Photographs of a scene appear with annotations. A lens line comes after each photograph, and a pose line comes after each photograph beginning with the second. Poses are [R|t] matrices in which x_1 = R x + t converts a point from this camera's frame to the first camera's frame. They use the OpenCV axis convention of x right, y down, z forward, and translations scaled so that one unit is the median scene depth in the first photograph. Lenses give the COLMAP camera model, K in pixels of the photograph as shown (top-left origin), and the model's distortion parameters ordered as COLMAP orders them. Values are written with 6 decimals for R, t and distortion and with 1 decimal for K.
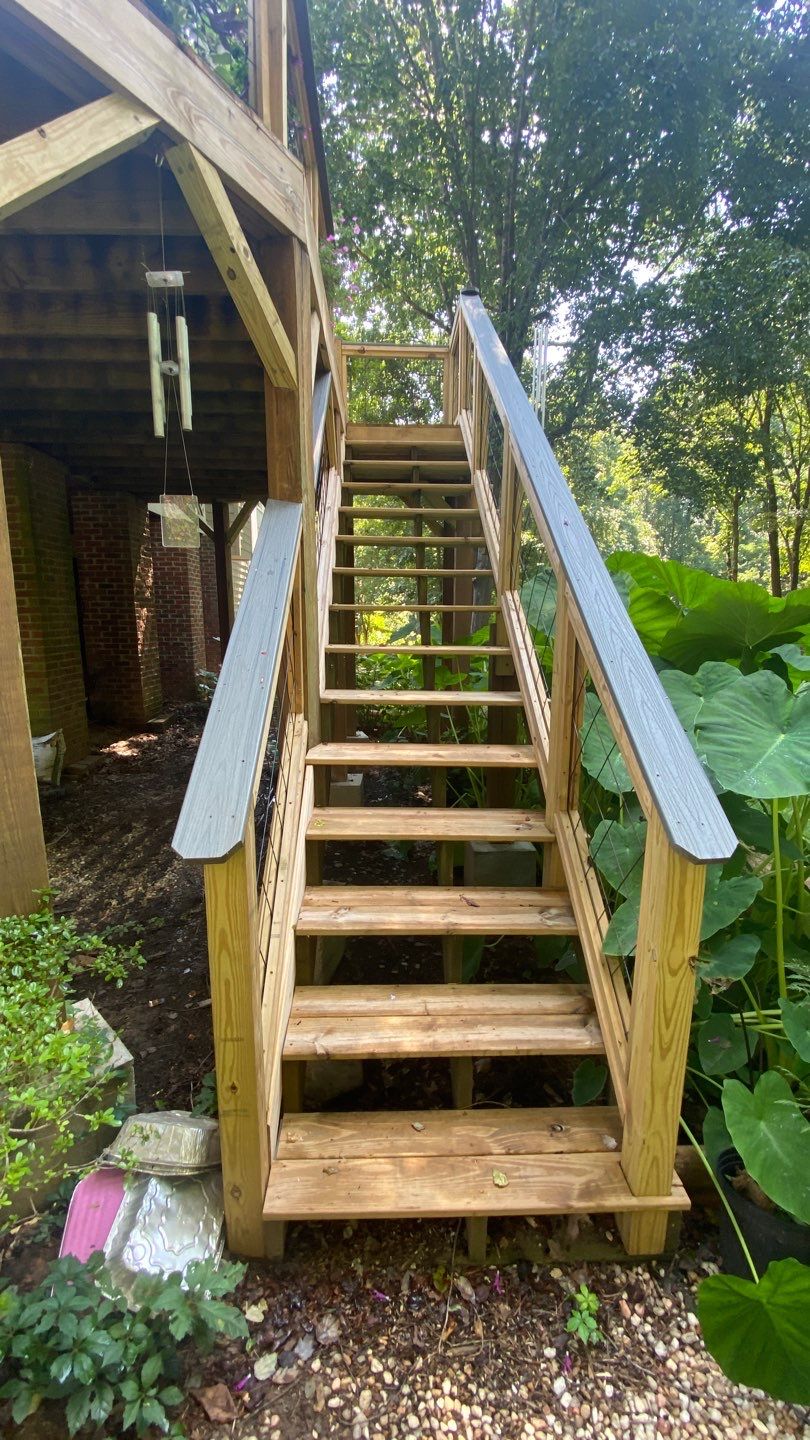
lens RADIAL K [[579.4, 0, 407.3], [0, 579.4, 719.8], [0, 0, 1]] dist [-0.007611, -0.000847]
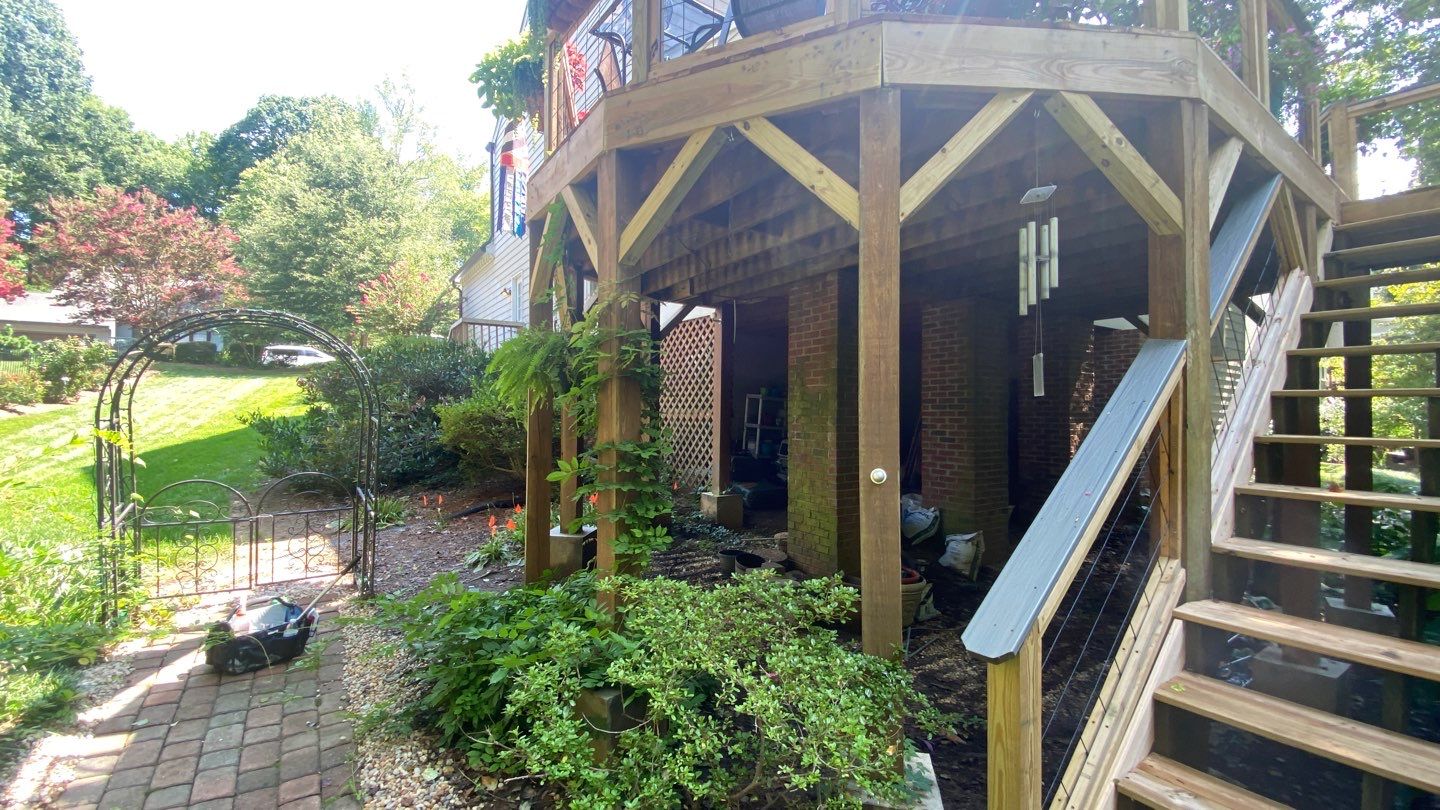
lens RADIAL K [[579.4, 0, 719.6], [0, 579.4, 402.2], [0, 0, 1]] dist [-0.007611, -0.000847]
pose [[0.522178, -0.021943, -0.852554, 0.230193], [-0.154570, 0.980678, -0.119913, -0.034638], [0.838712, 0.194395, 0.508696, -0.128688]]
